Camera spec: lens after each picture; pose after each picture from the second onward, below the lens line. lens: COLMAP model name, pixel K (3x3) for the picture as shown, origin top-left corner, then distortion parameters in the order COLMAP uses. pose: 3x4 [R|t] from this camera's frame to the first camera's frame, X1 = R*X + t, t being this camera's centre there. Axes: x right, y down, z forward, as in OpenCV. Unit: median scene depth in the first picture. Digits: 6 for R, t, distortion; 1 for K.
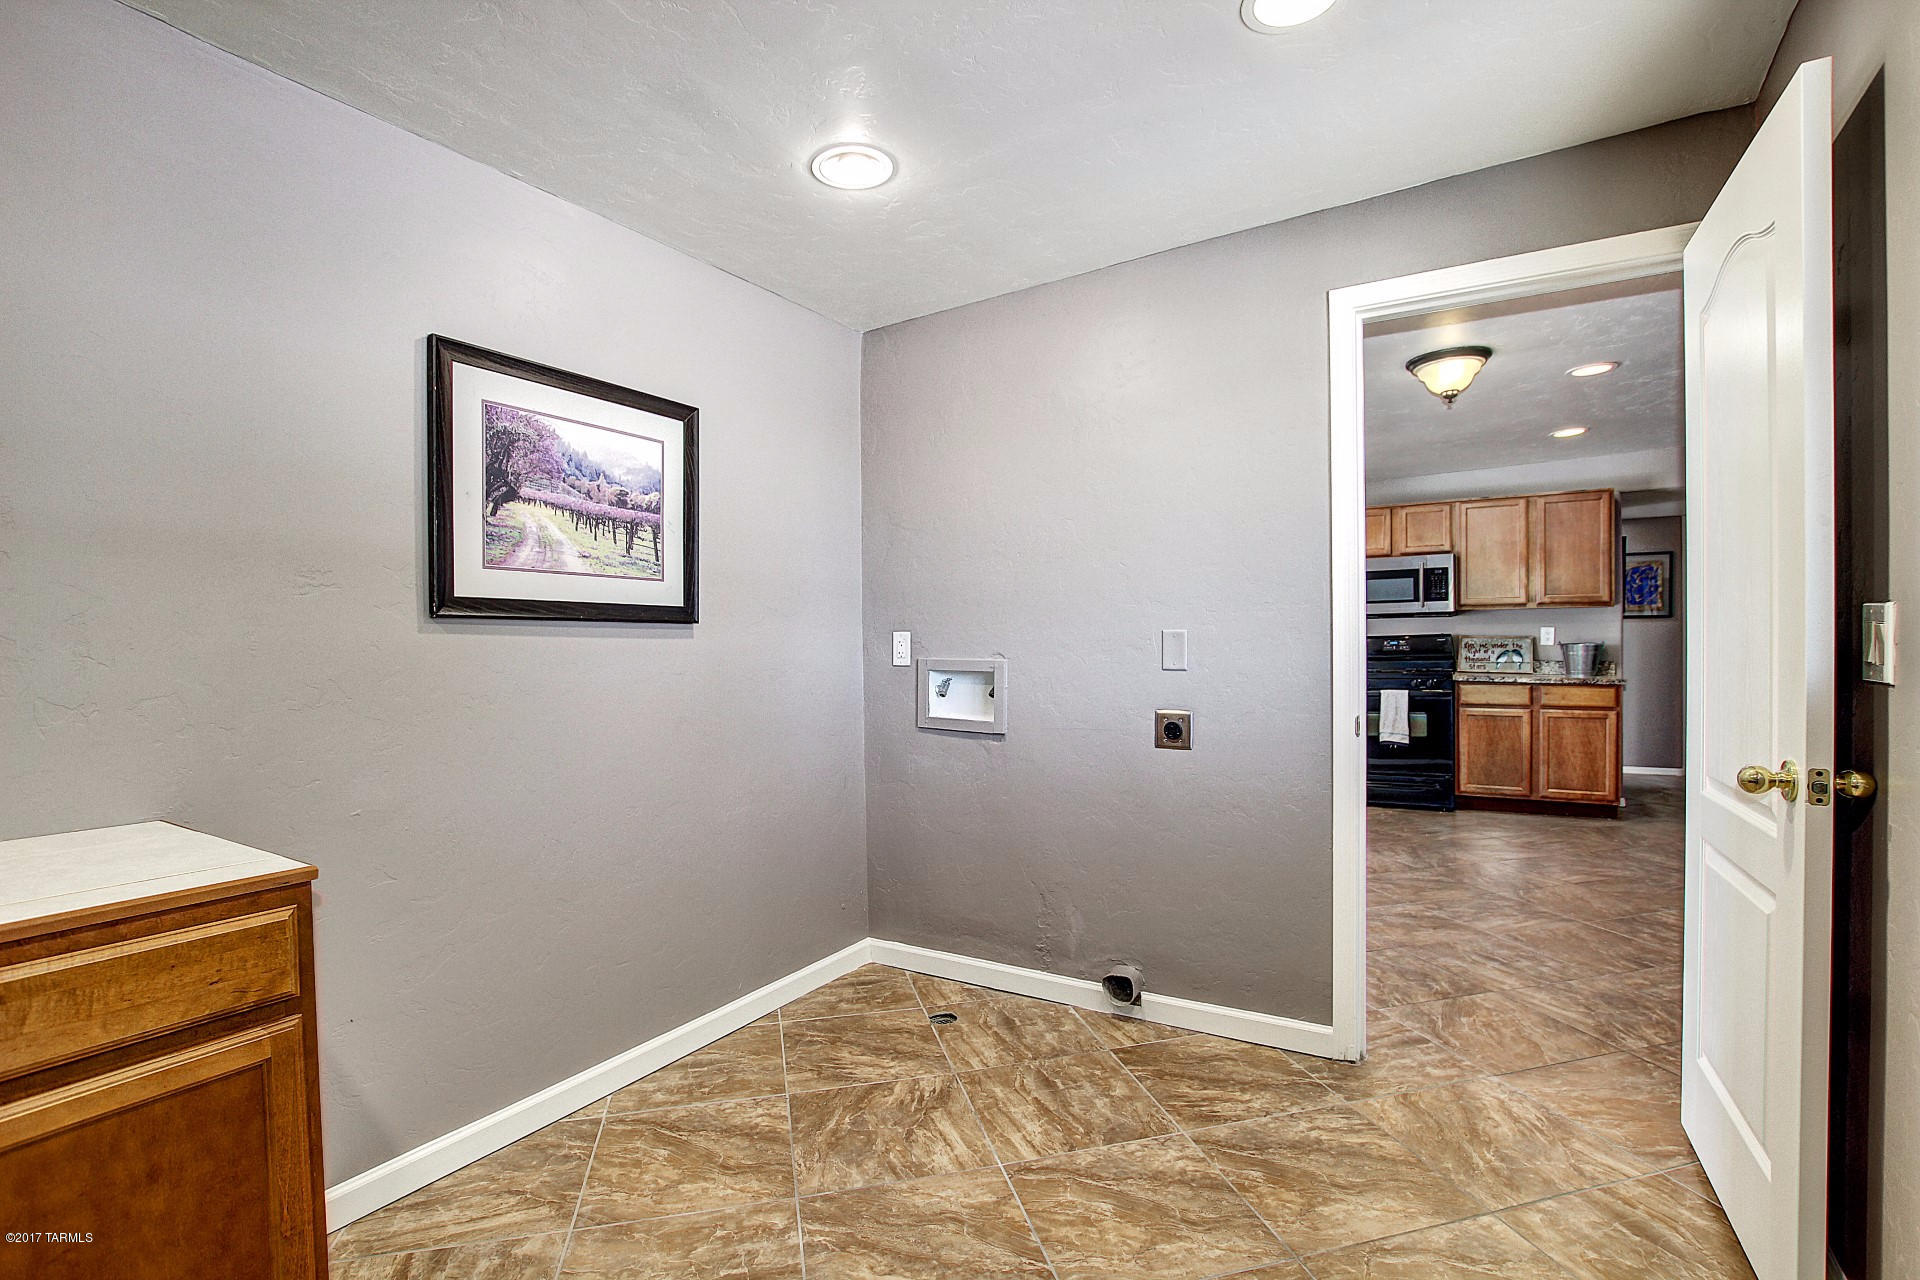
lens RADIAL K [[887.3, 0, 967.4], [0, 887.3, 649.0], [0, 0, 1]] dist [-0.033376, 0.004630]
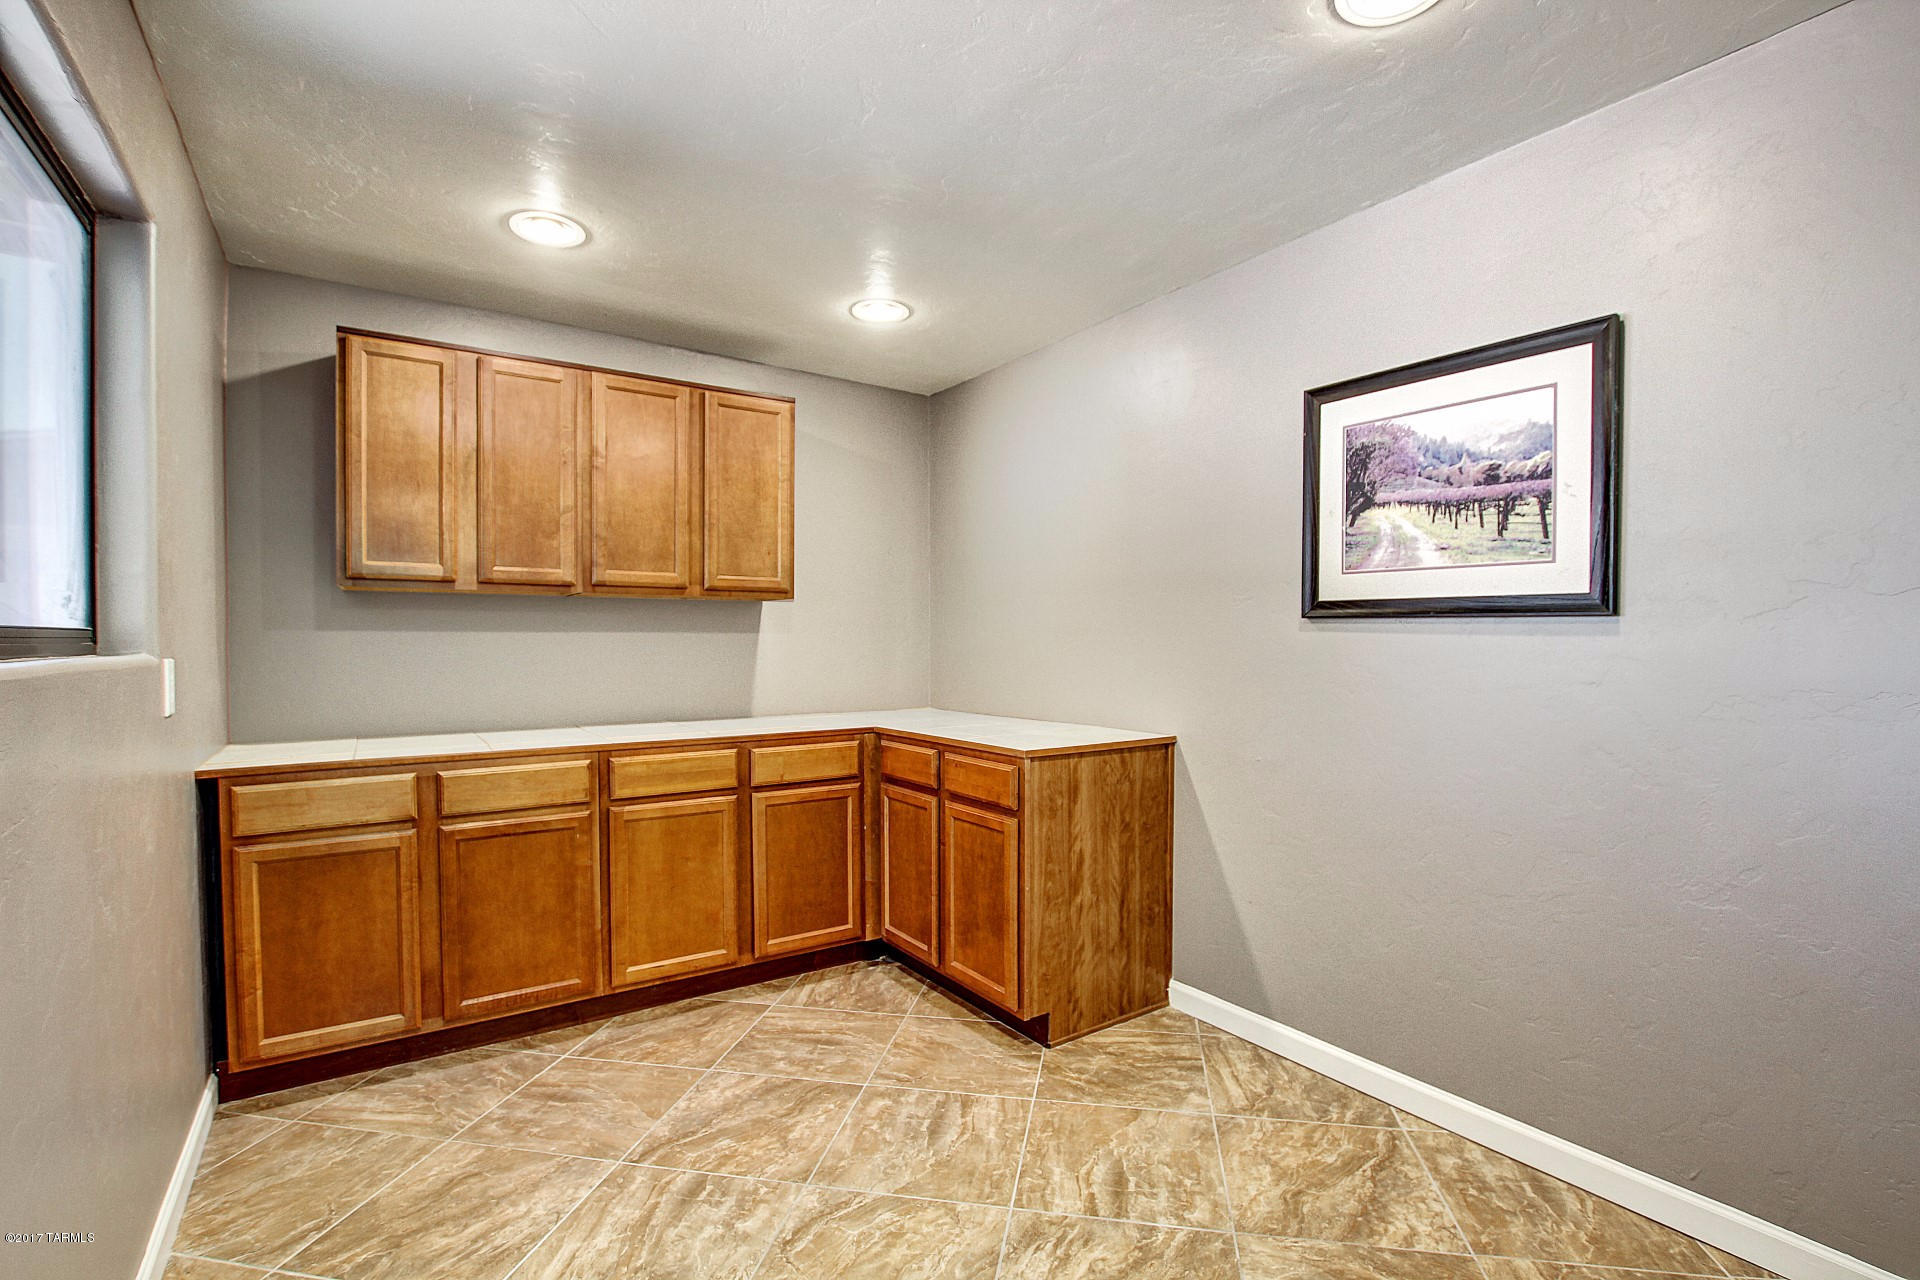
lens RADIAL K [[887.3, 0, 967.4], [0, 887.3, 649.0], [0, 0, 1]] dist [-0.033376, 0.004630]
pose [[-0.410794, 0.023502, -0.911425, 0.653414], [-0.001513, 0.999649, 0.026459, -0.022241], [0.911727, 0.012248, -0.410614, 0.954109]]
